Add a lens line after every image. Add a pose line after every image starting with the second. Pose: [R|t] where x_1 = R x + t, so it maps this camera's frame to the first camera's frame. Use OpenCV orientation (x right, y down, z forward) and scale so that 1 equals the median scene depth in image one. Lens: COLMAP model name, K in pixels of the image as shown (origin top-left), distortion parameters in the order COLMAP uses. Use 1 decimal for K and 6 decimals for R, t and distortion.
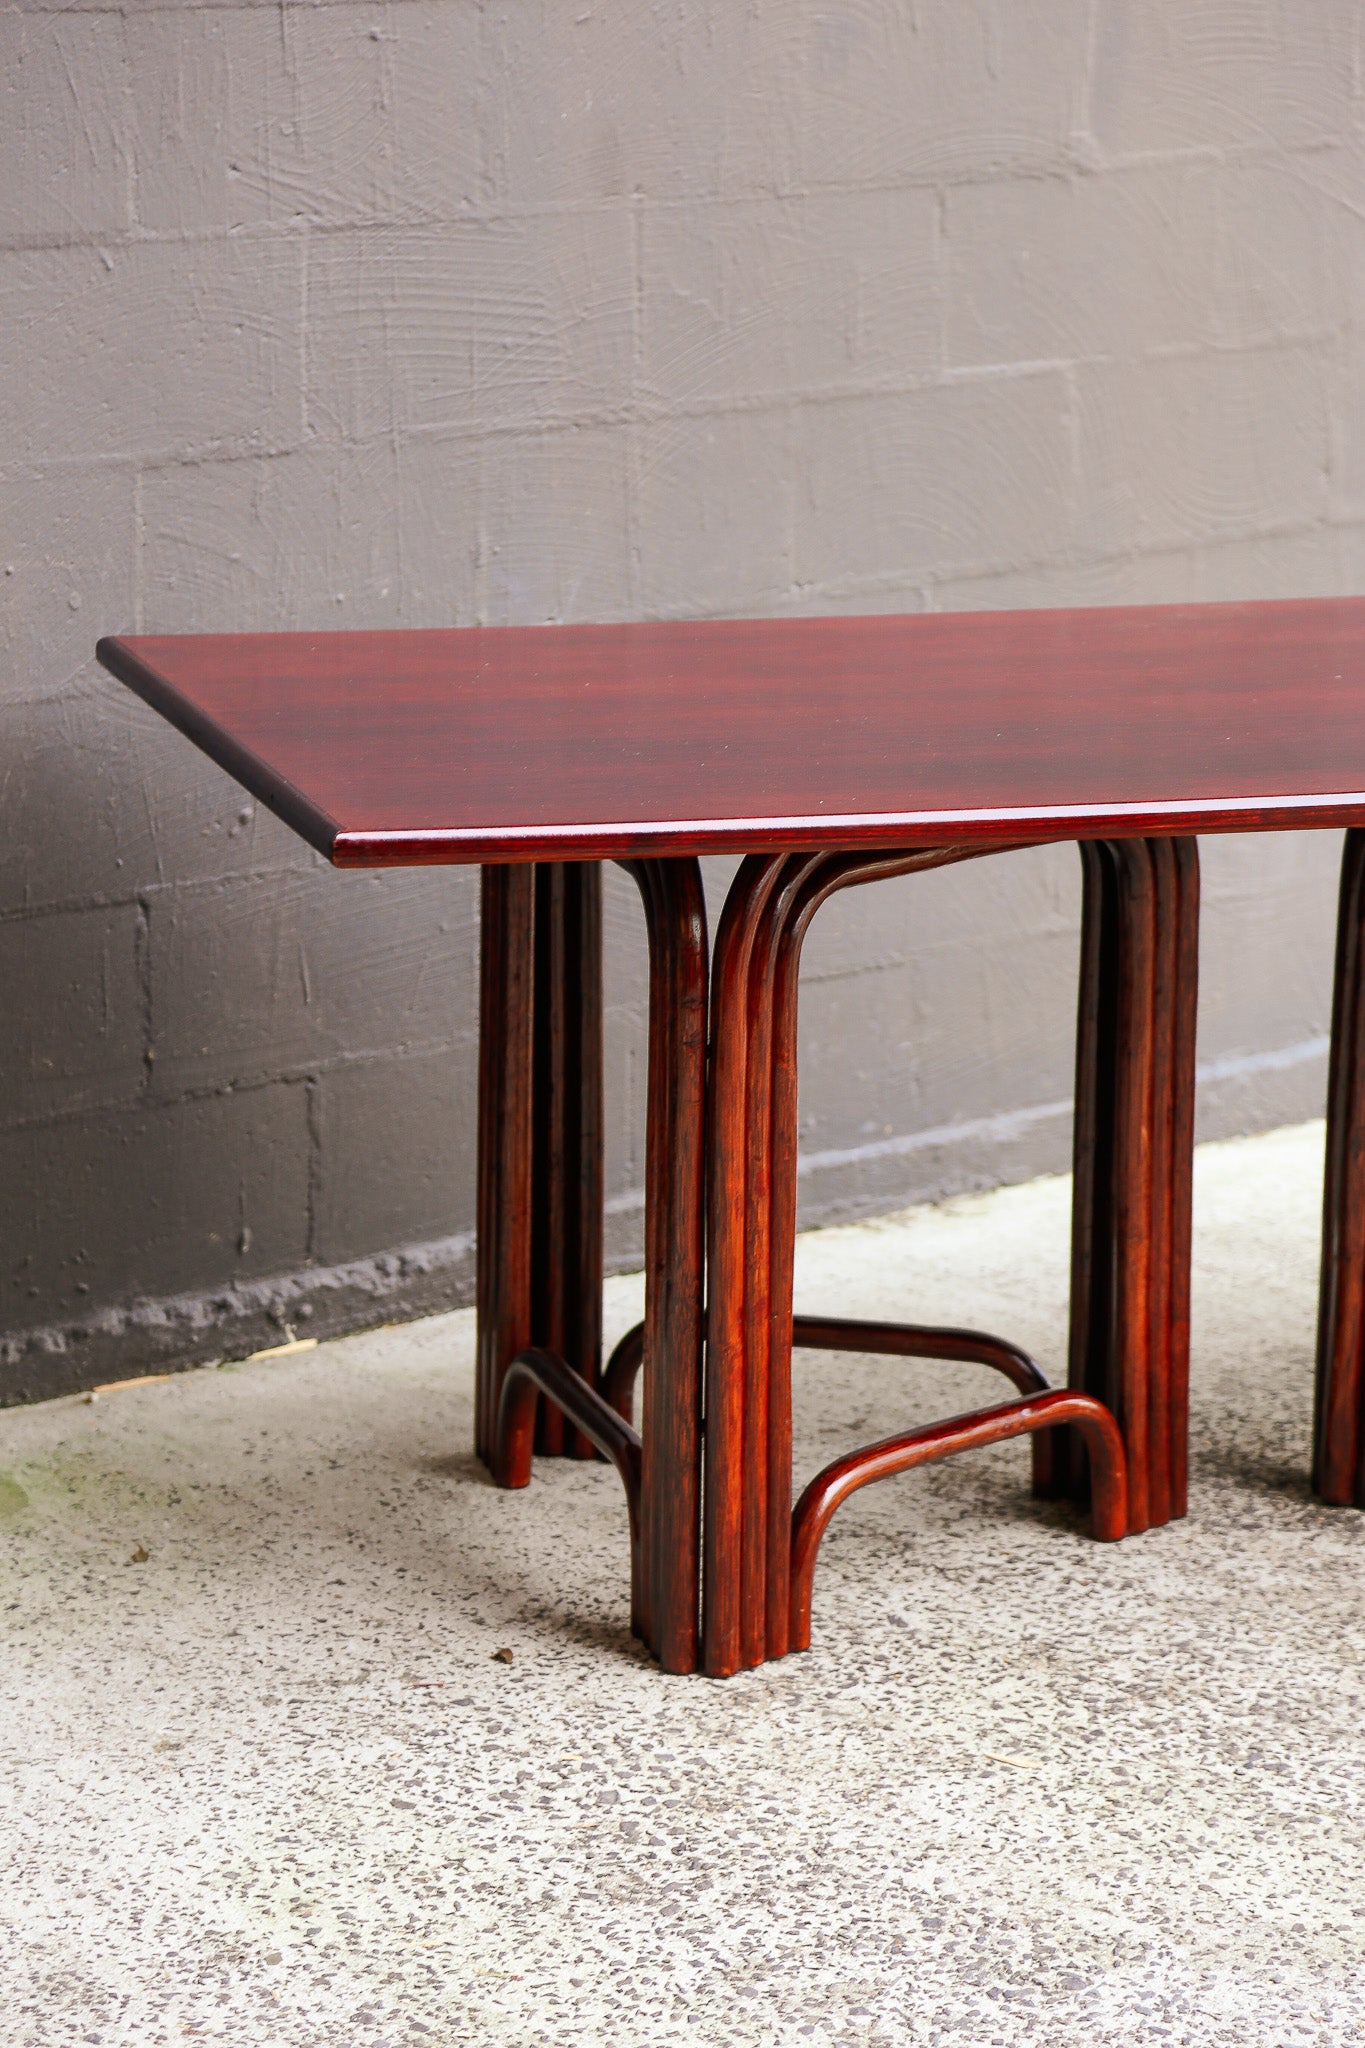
lens RADIAL K [[5679.9, 0, 709.1], [0, 5679.9, 1041.7], [0, 0, 1]] dist [0.662606, 0.000000]
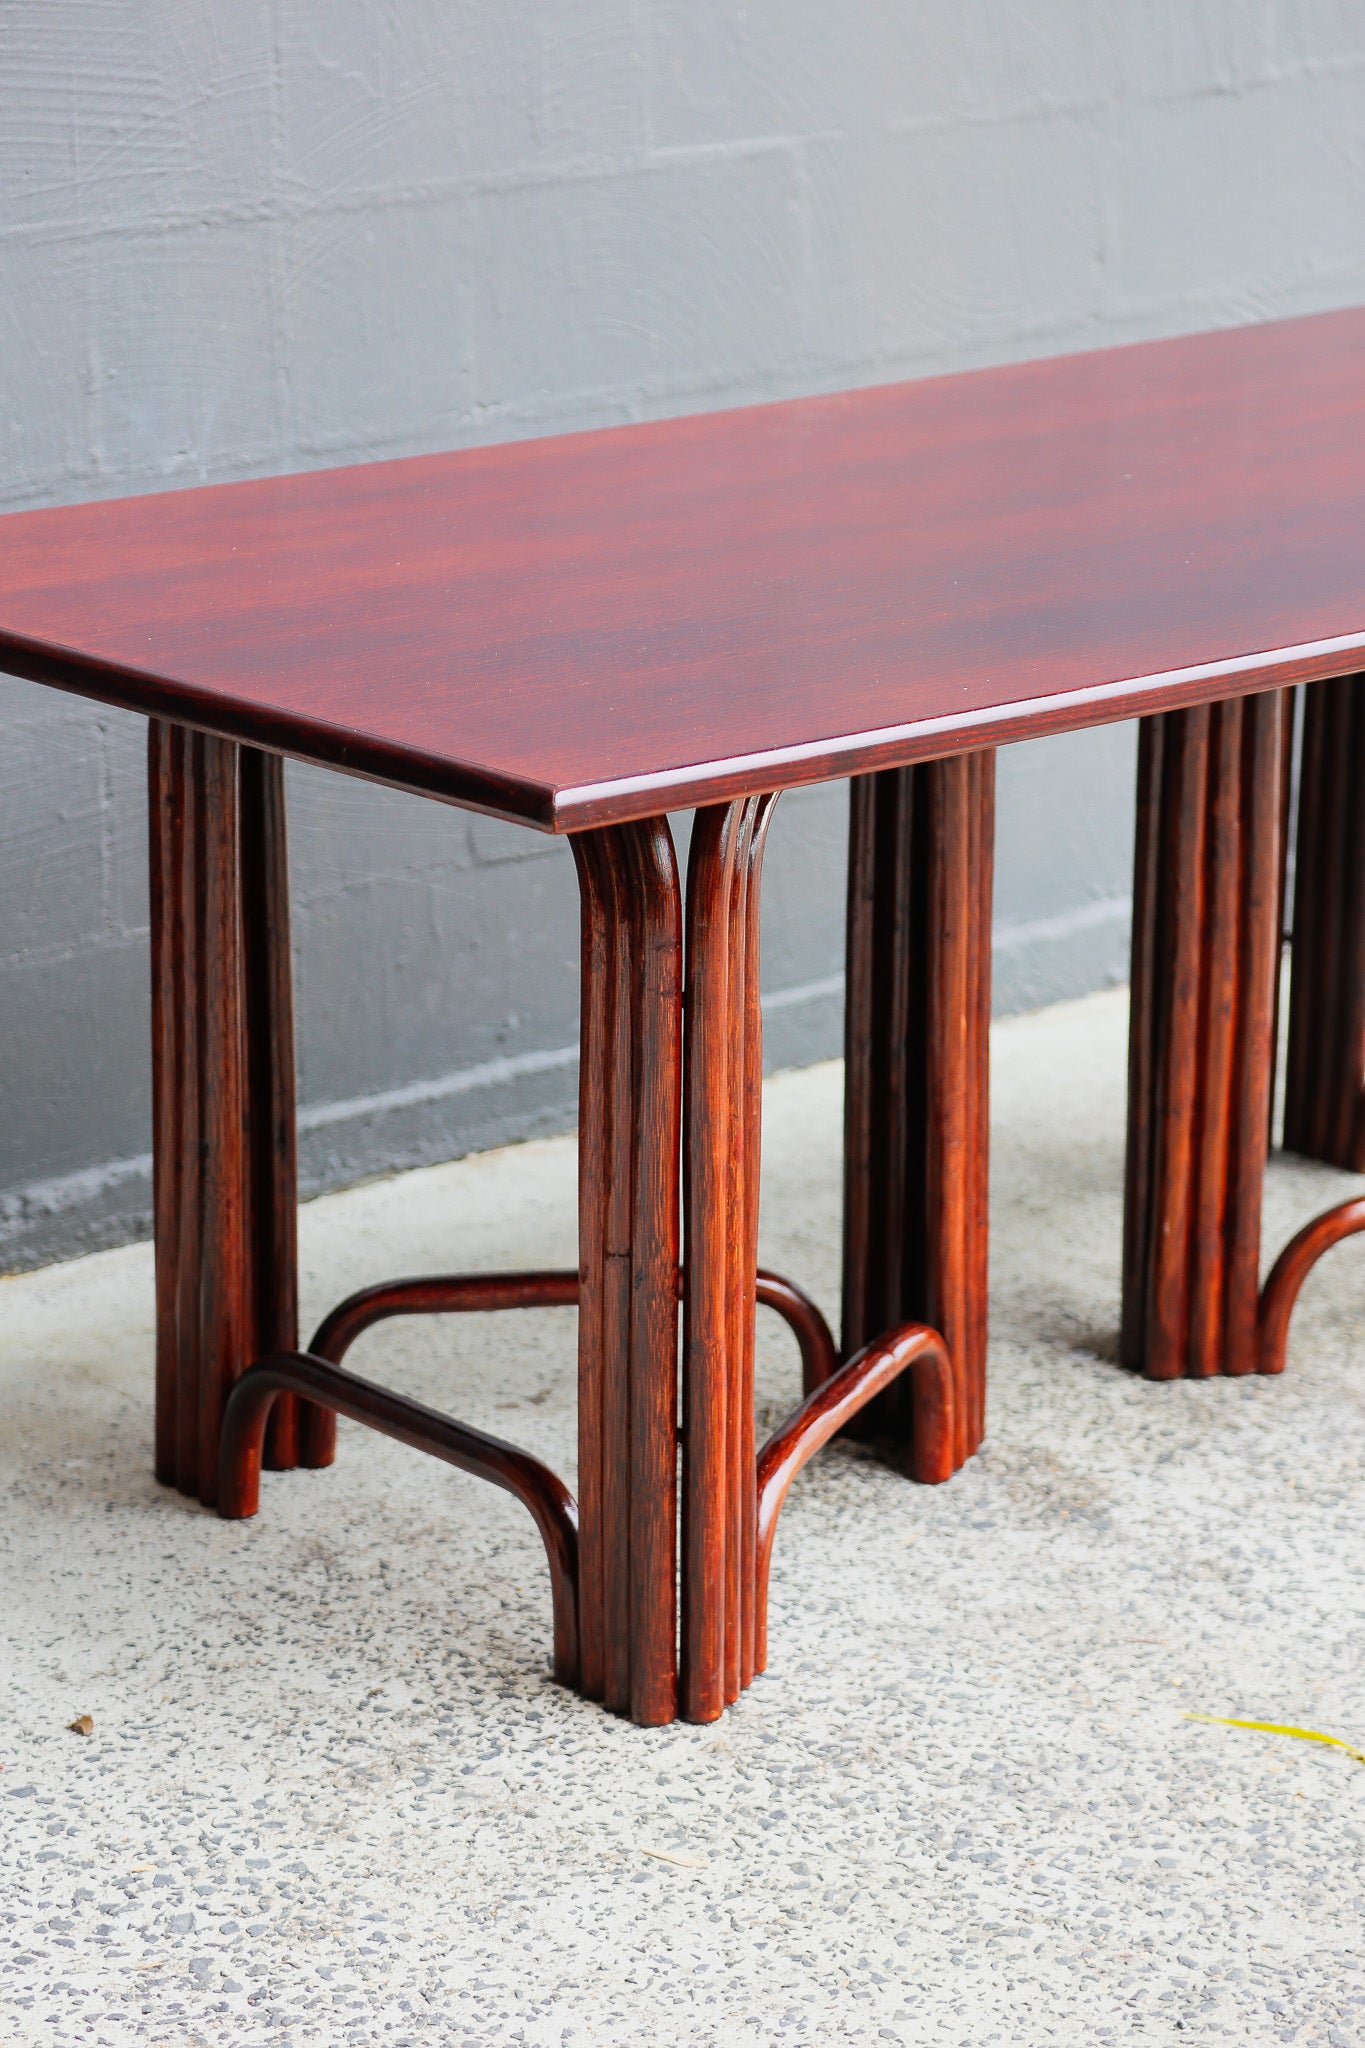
lens RADIAL K [[5679.9, 0, 692.1], [0, 5679.9, 1033.8], [0, 0, 1]] dist [0.662606, 0.000000]
pose [[0.999860, -0.011518, 0.012146, 0.041614], [0.010876, 0.998607, 0.051624, -0.034341], [-0.012723, -0.051484, 0.998593, 0.148529]]
